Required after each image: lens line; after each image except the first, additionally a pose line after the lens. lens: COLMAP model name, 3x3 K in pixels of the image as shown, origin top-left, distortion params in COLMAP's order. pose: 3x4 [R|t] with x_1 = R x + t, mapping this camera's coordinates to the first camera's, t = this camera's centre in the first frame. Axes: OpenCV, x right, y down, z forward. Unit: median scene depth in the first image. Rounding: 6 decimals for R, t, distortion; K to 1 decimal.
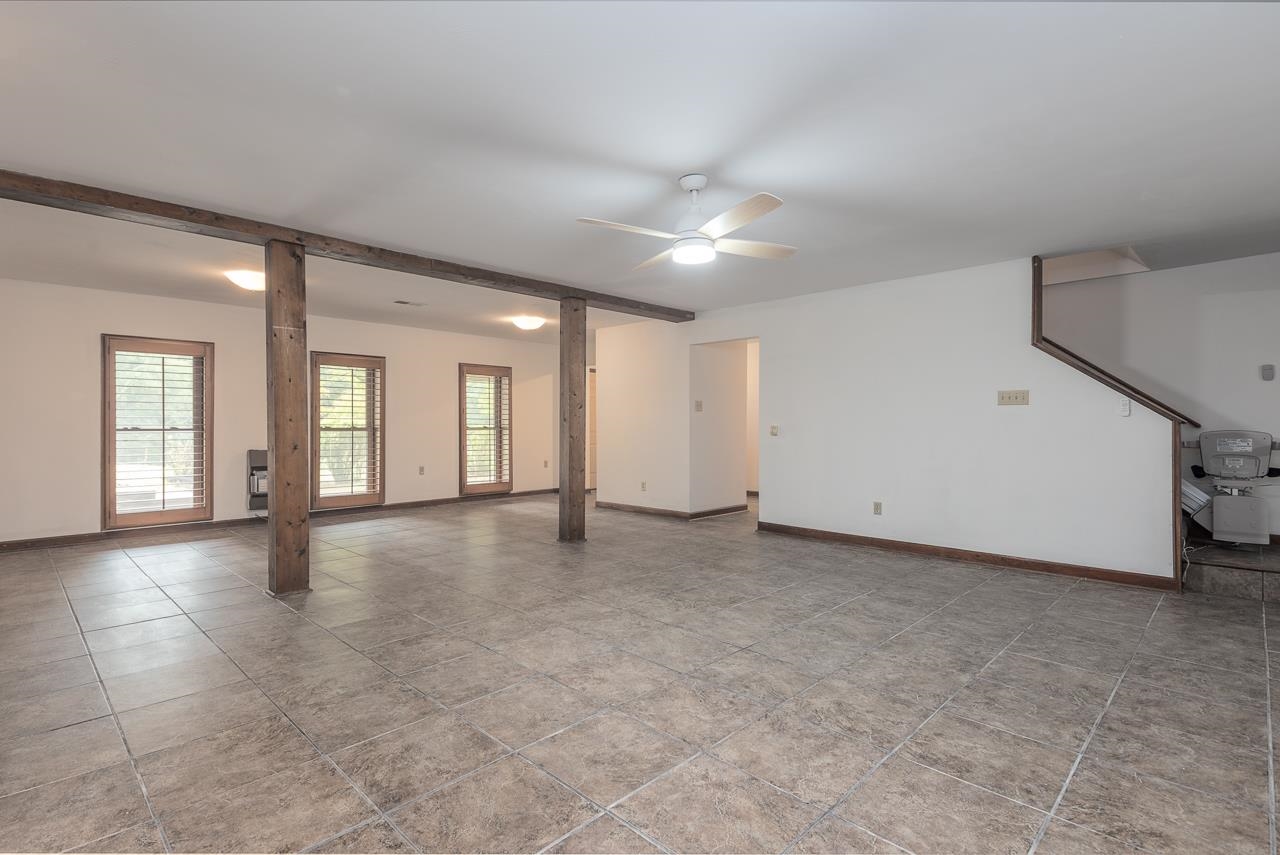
lens RADIAL K [[616.0, 0, 628.2], [0, 616.0, 423.3], [0, 0, 1]] dist [0.045209, -0.013927]
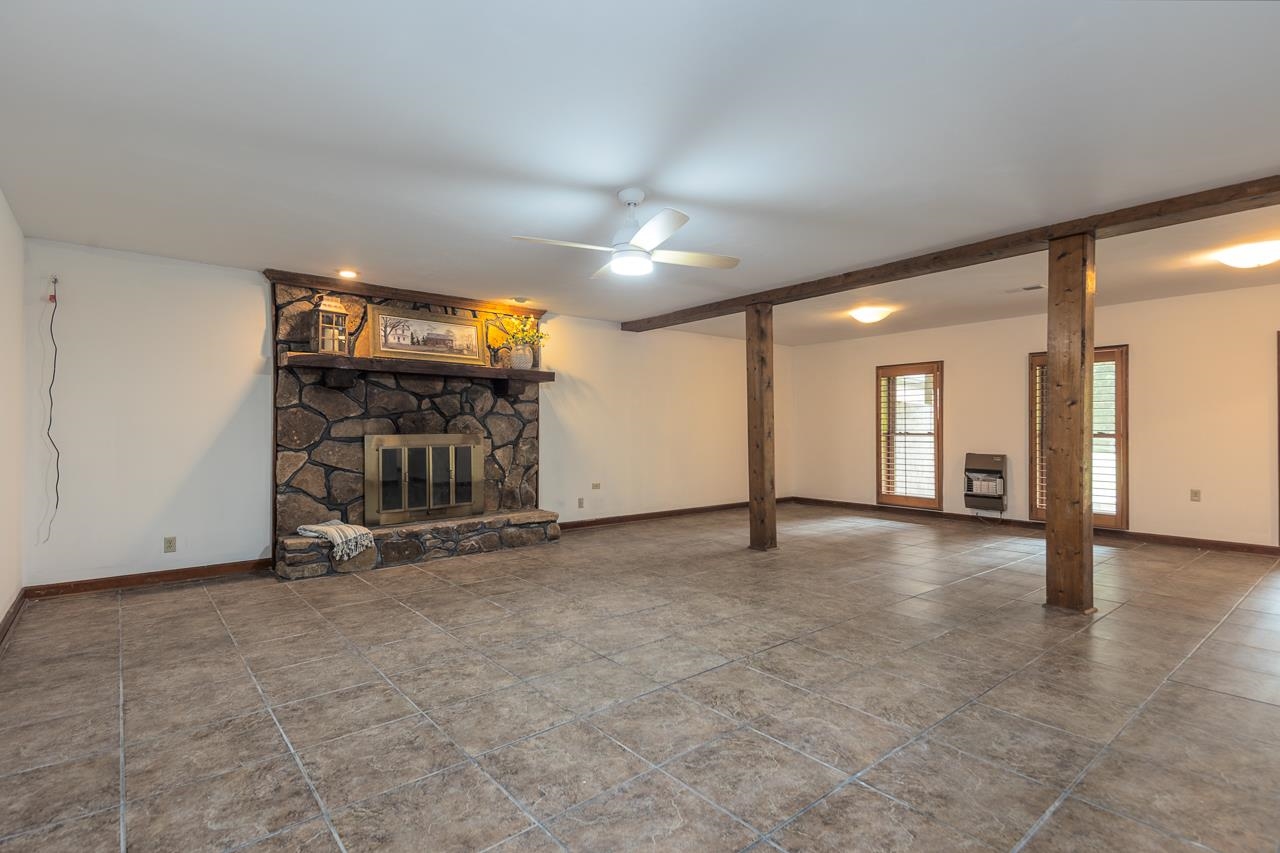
lens RADIAL K [[616.0, 0, 642.3], [0, 616.0, 431.6], [0, 0, 1]] dist [0.045209, -0.013927]
pose [[-0.096120, 0.005301, -0.995356, 1.368713], [-0.001338, 0.999984, 0.005455, -0.002432], [0.995369, 0.001857, -0.096112, 1.357915]]
